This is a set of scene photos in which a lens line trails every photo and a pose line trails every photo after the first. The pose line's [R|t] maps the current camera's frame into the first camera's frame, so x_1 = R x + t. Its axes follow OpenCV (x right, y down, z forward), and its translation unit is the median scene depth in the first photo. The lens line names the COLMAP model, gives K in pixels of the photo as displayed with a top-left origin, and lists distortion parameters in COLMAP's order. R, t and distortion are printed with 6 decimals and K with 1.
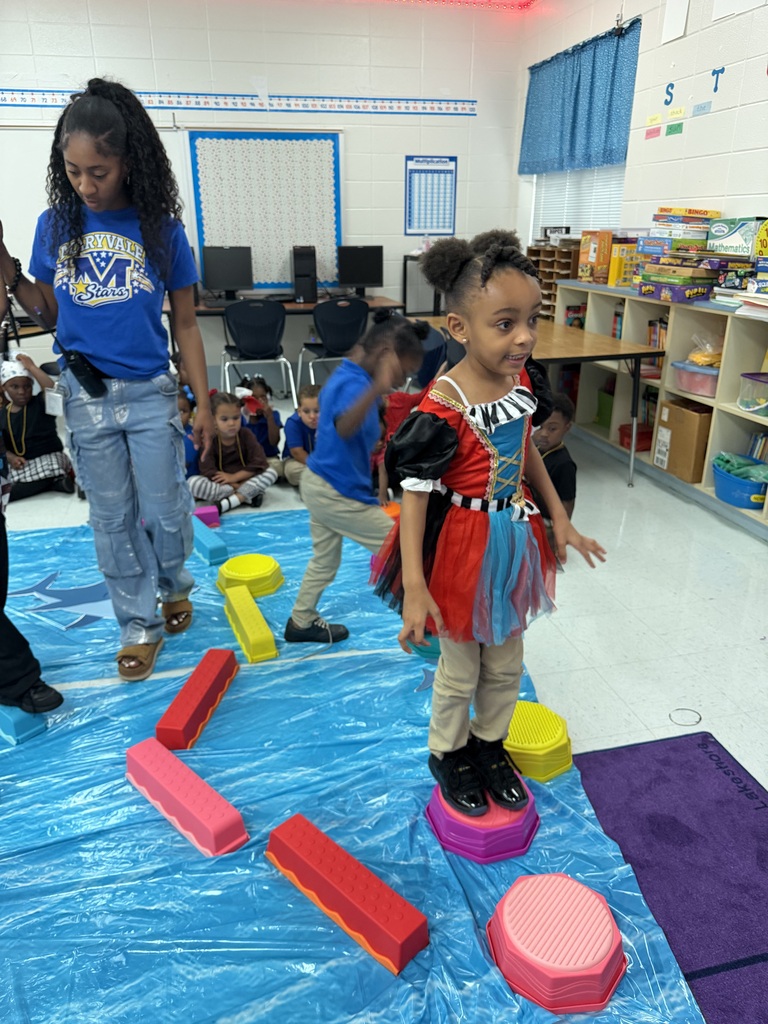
lens RADIAL K [[726.3, 0, 382.8], [0, 726.3, 512.9], [0, 0, 1]] dist [-0.012822, -0.005747]
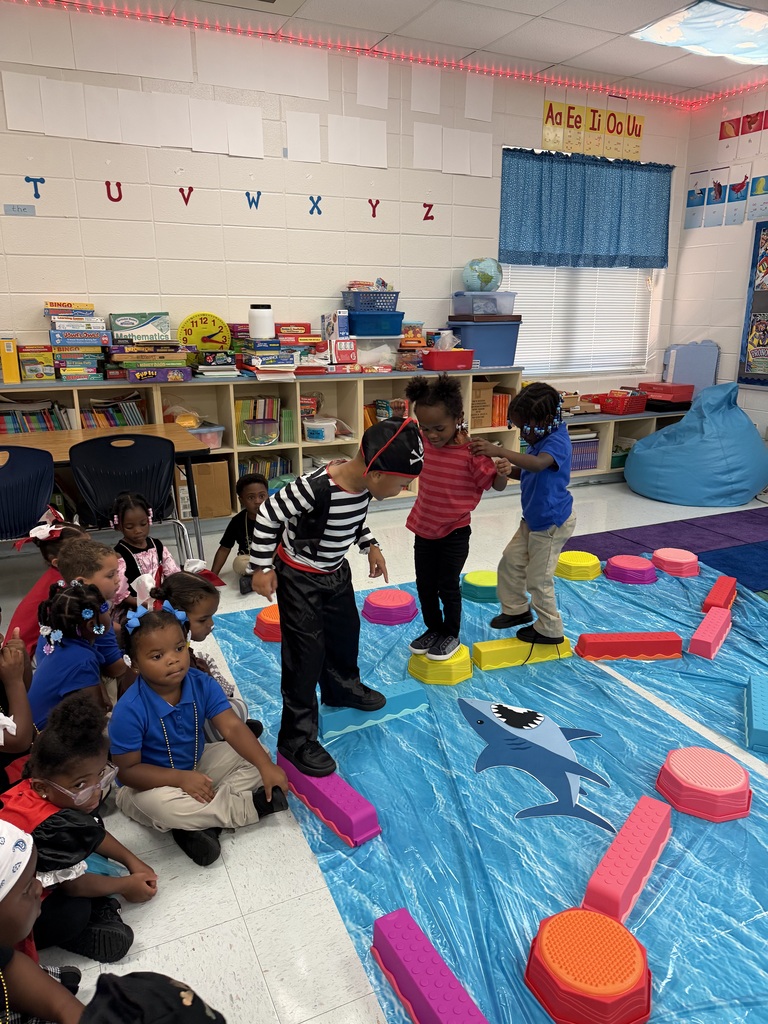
lens RADIAL K [[726.3, 0, 384.4], [0, 726.3, 513.2], [0, 0, 1]] dist [-0.012822, -0.005747]
pose [[-0.198834, -0.256101, 0.945980, -0.824356], [0.353657, 0.881463, 0.312969, -0.343853], [-0.913998, 0.396781, -0.084693, 0.852323]]
